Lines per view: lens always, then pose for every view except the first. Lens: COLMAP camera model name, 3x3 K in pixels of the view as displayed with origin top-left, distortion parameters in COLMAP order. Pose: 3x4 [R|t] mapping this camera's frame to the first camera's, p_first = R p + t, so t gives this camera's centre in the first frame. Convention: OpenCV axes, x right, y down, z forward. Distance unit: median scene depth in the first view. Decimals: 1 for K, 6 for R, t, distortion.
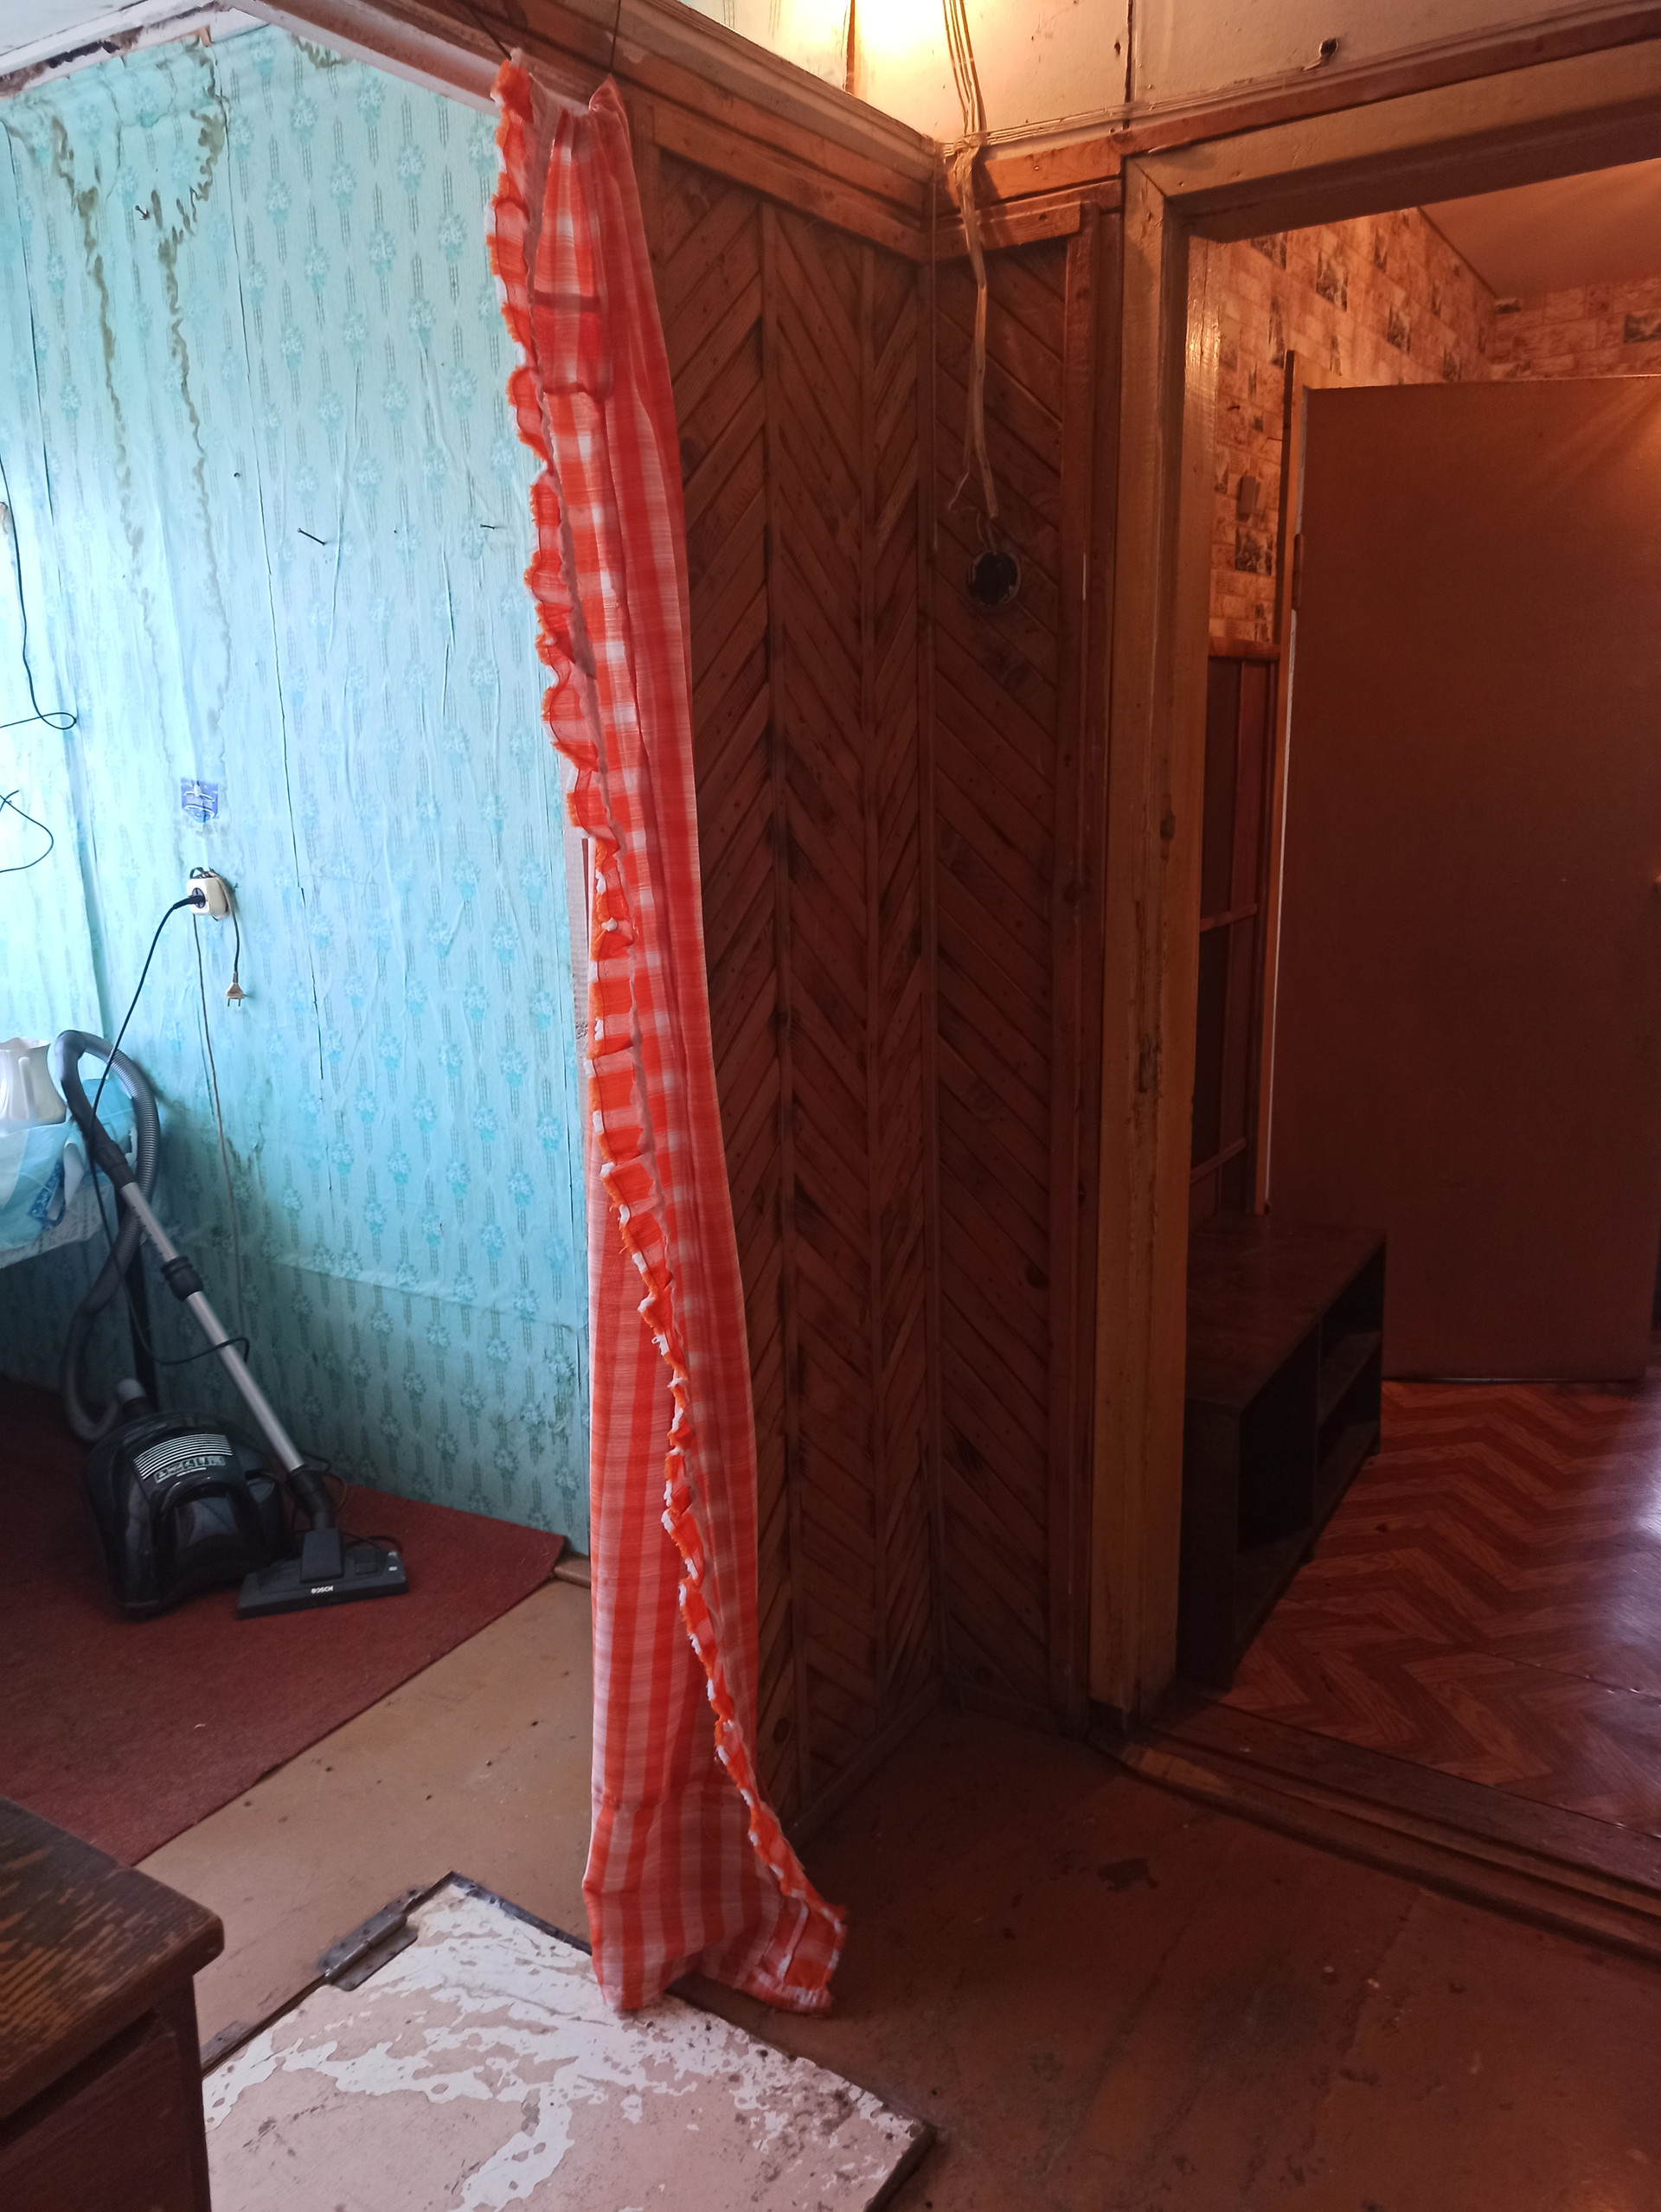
lens RADIAL K [[1640.0, 0, 824.1], [0, 1640.0, 1103.4], [0, 0, 1]] dist [0.052553, -0.039496]
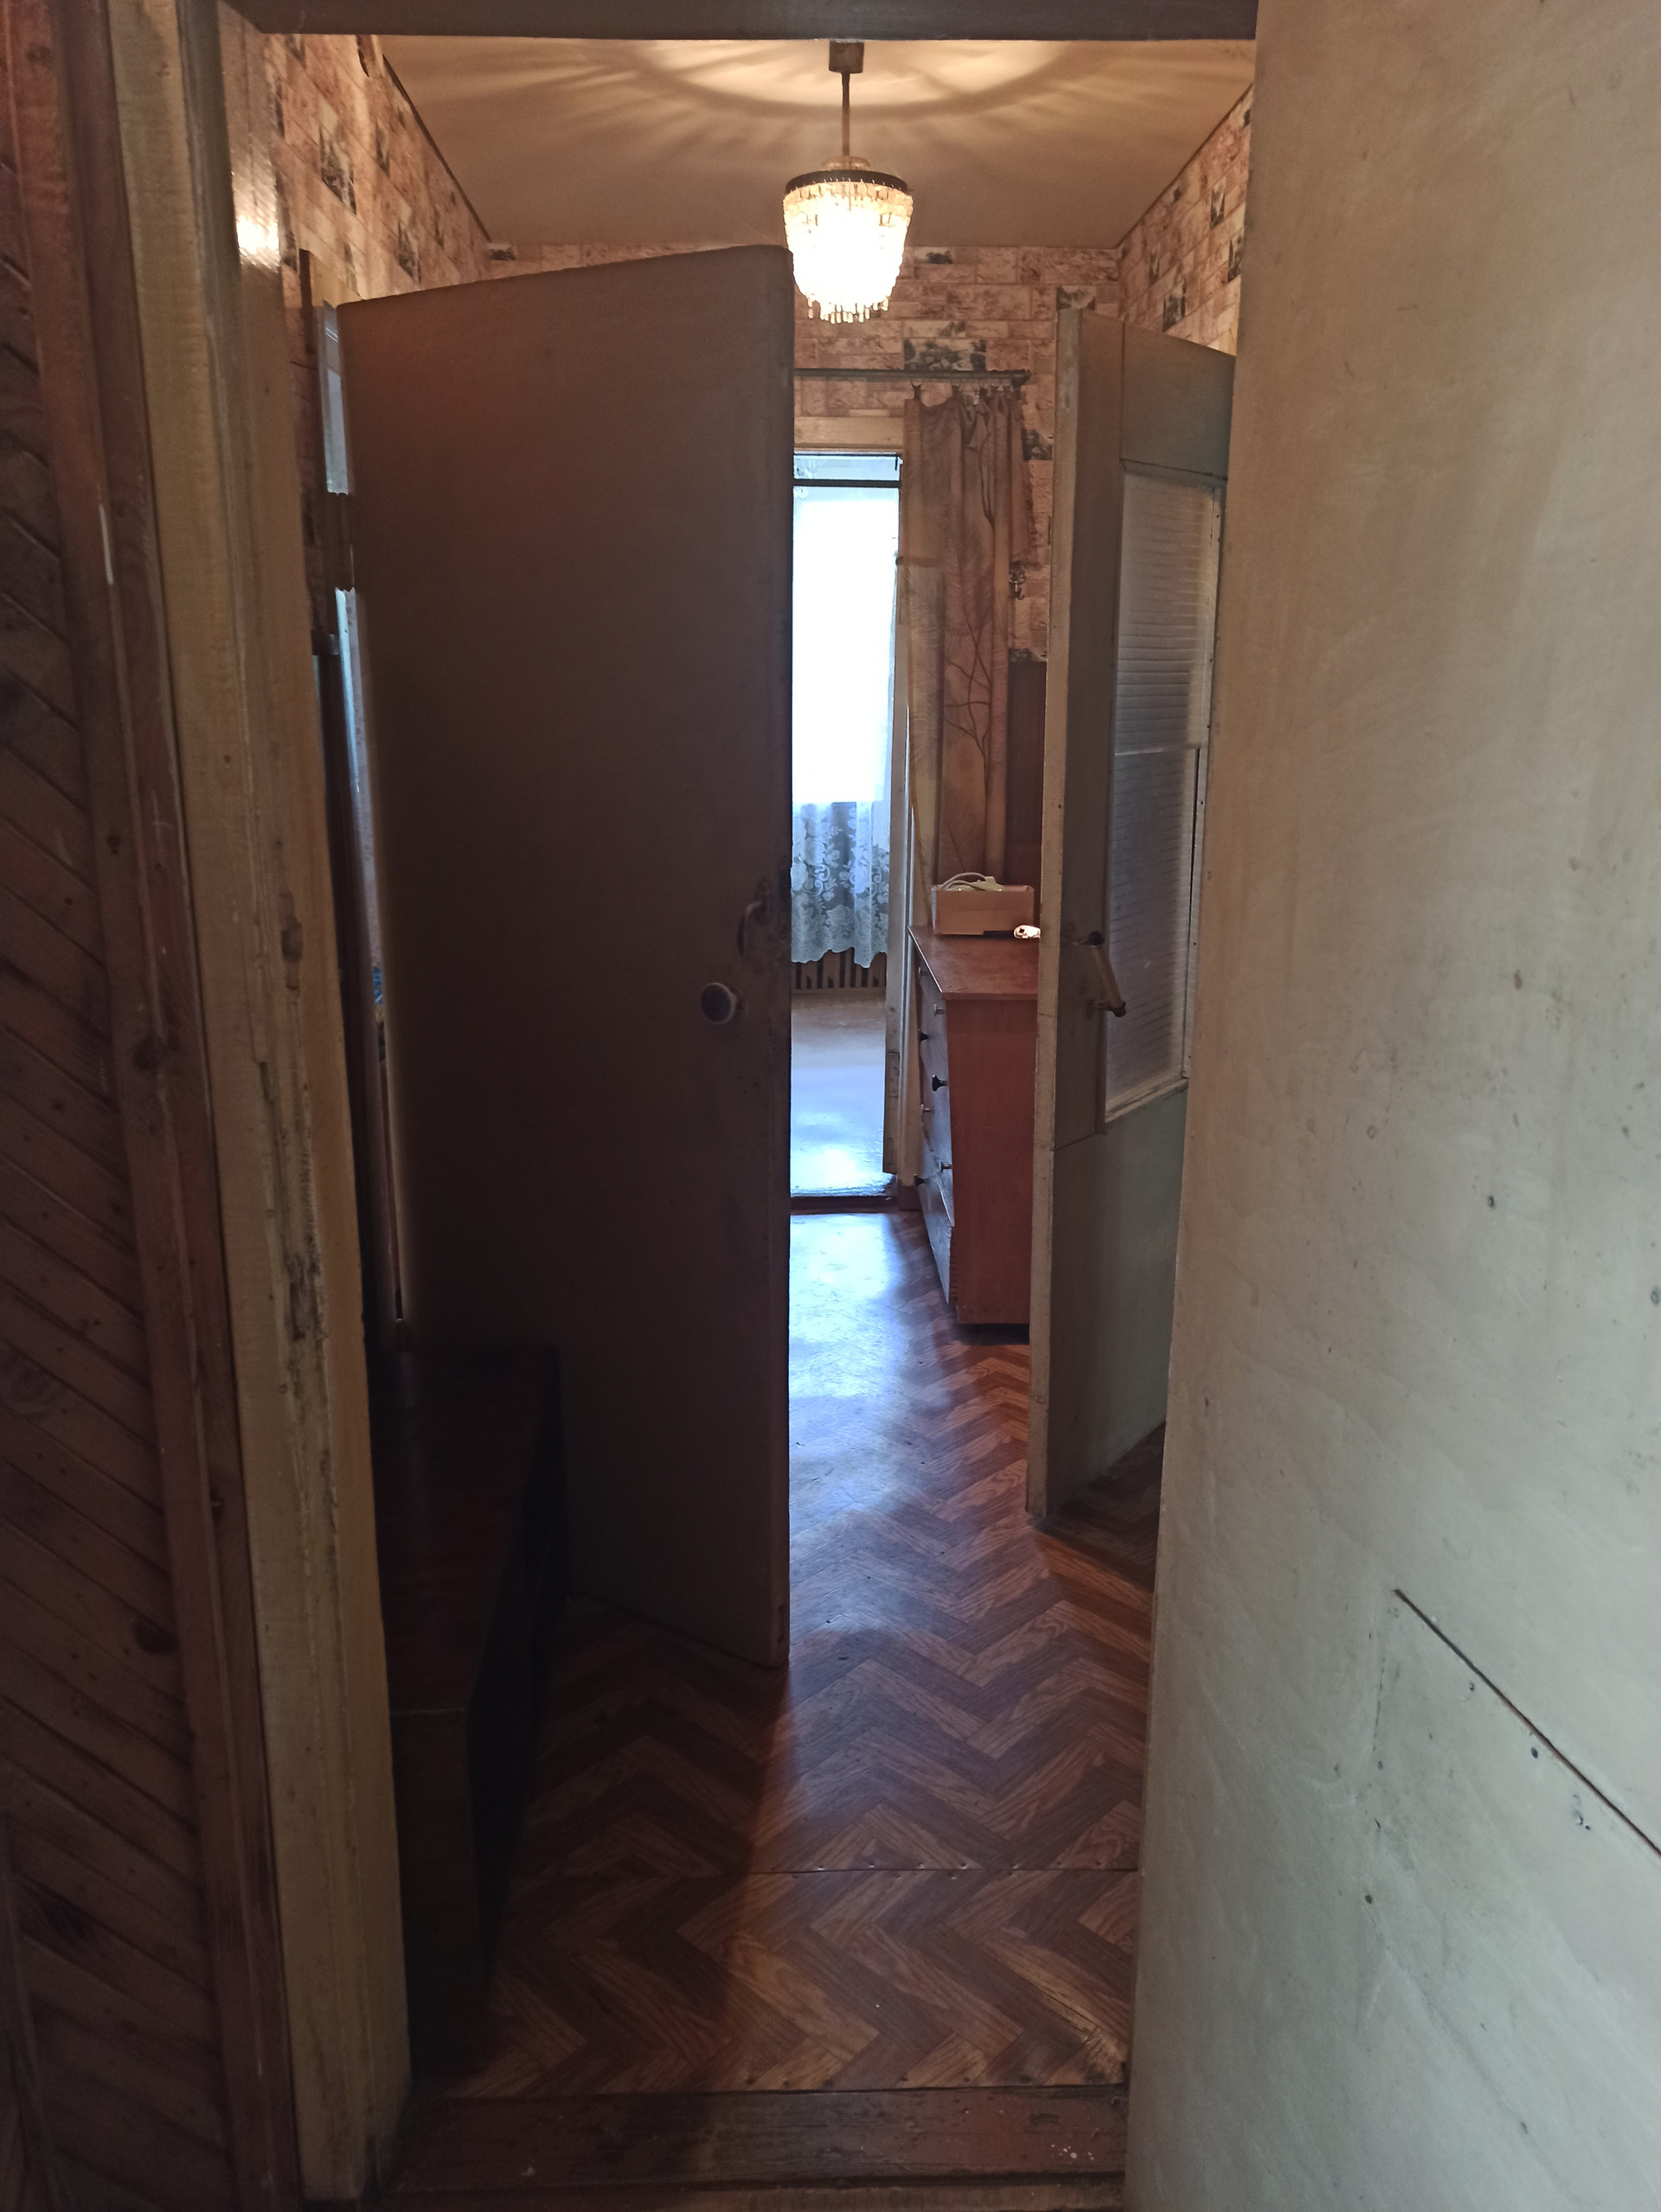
lens RADIAL K [[1640.0, 0, 818.3], [0, 1640.0, 1096.1], [0, 0, 1]] dist [0.052553, -0.039496]
pose [[0.828594, -0.120249, 0.546783, 0.016143], [0.107989, 0.992648, 0.054658, -0.113131], [-0.549336, 0.013757, 0.835488, 0.321202]]
